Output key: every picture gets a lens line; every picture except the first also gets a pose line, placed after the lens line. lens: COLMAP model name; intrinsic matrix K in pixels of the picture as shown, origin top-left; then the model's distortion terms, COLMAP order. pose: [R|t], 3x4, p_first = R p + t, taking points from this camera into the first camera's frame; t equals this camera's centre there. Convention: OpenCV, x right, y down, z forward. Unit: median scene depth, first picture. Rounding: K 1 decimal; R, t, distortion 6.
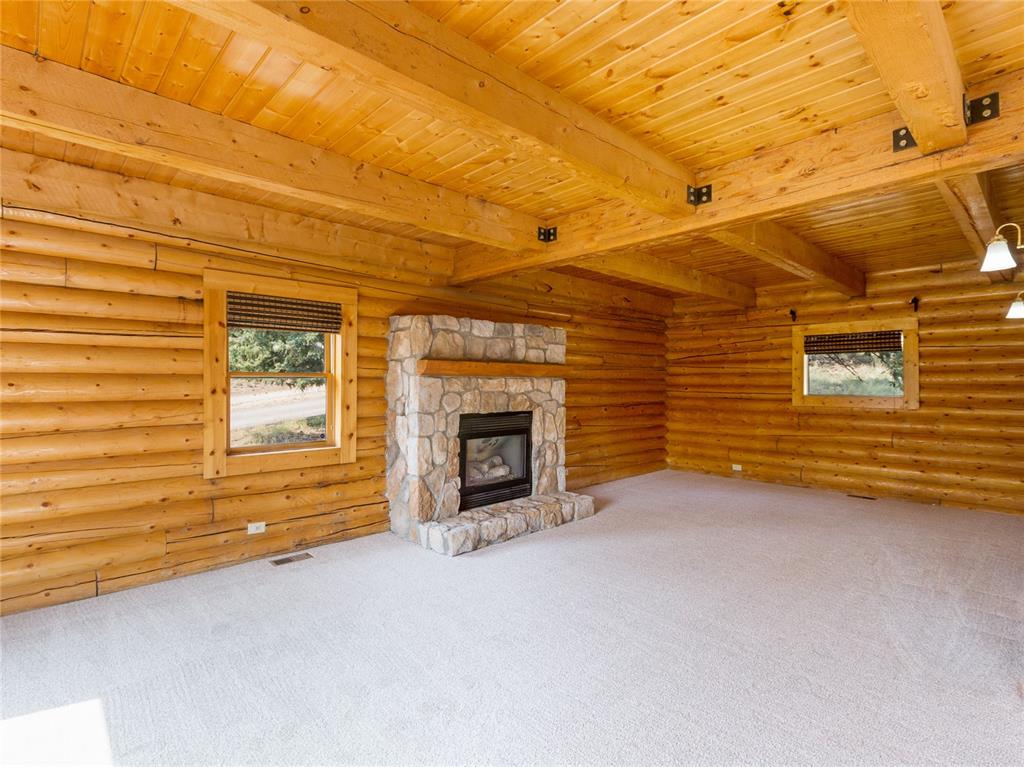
lens RADIAL K [[510.5, 0, 513.8], [0, 510.5, 381.1], [0, 0, 1]] dist [0.002006, -0.001465]
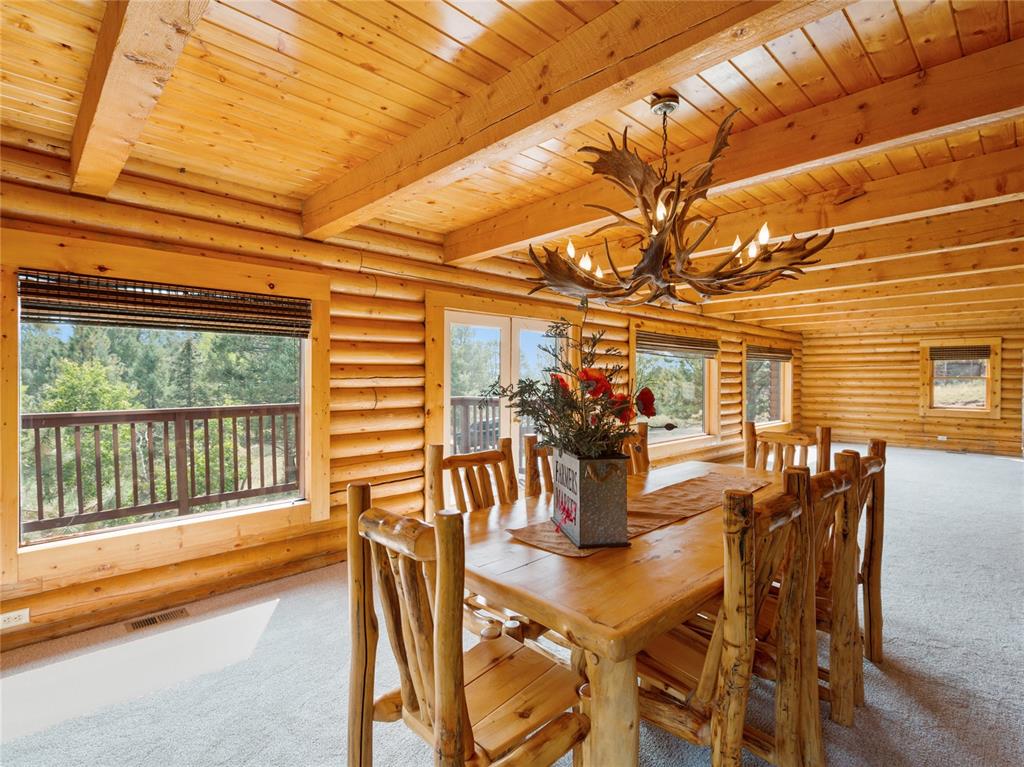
lens RADIAL K [[510.5, 0, 511.6], [0, 510.5, 379.0], [0, 0, 1]] dist [0.002006, -0.001465]
pose [[0.013149, 0.002818, -0.999910, 1.871137], [-0.001278, 0.999995, 0.002802, -0.011695], [0.999913, 0.001241, 0.013152, -1.097307]]
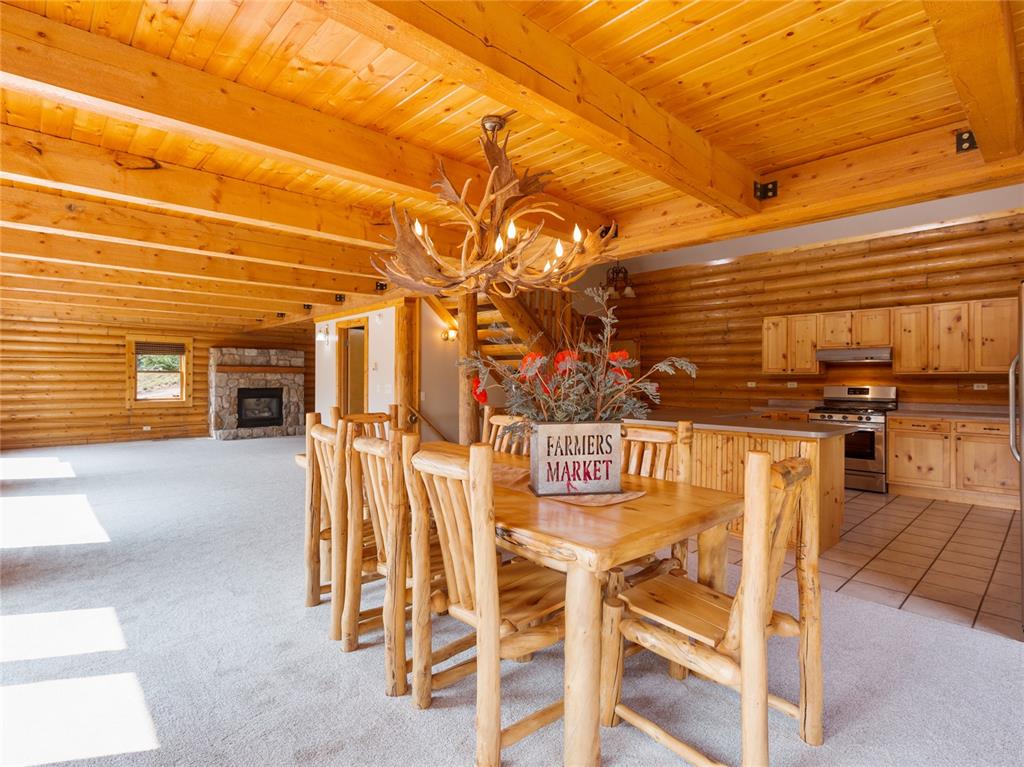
lens RADIAL K [[510.5, 0, 512.0], [0, 510.5, 377.8], [0, 0, 1]] dist [0.002006, -0.001465]
pose [[0.999997, 0.000843, 0.002412, 1.322245], [-0.000843, 1.000000, 0.000035, 0.016918], [-0.002412, -0.000037, 0.999997, -1.589106]]
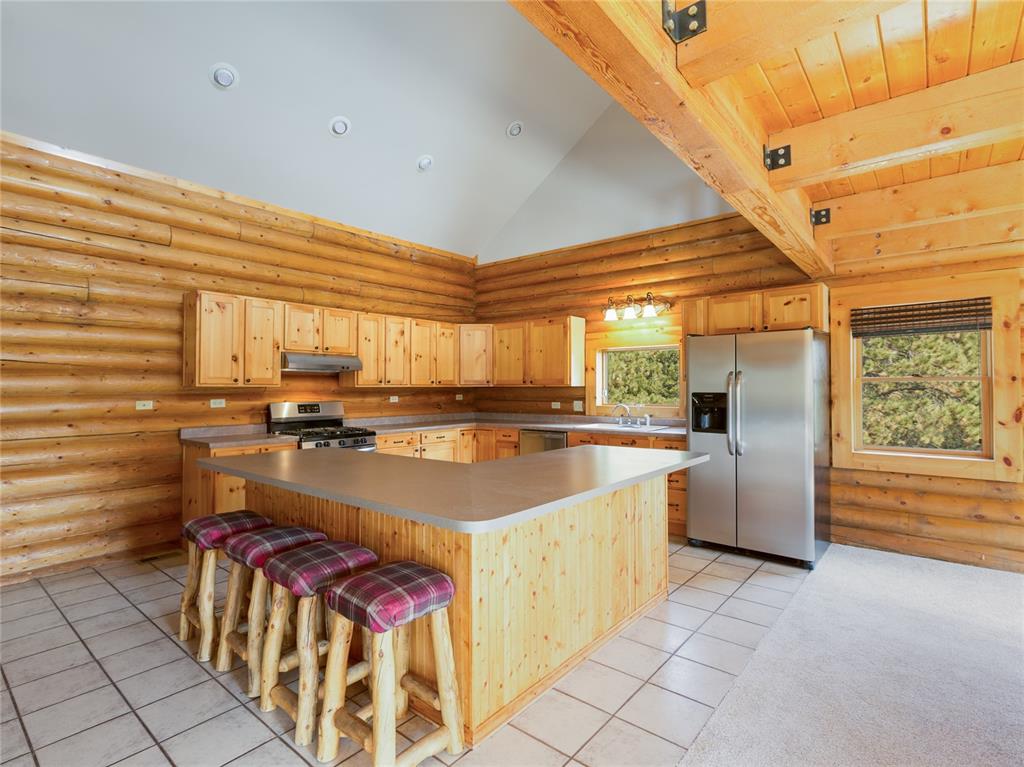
lens RADIAL K [[510.5, 0, 505.0], [0, 510.5, 382.2], [0, 0, 1]] dist [0.002006, -0.001465]
pose [[-0.114228, 0.008195, 0.993421, 1.088630], [0.000749, 0.999966, -0.008163, 0.003070], [-0.993454, -0.000188, -0.114231, -0.307276]]
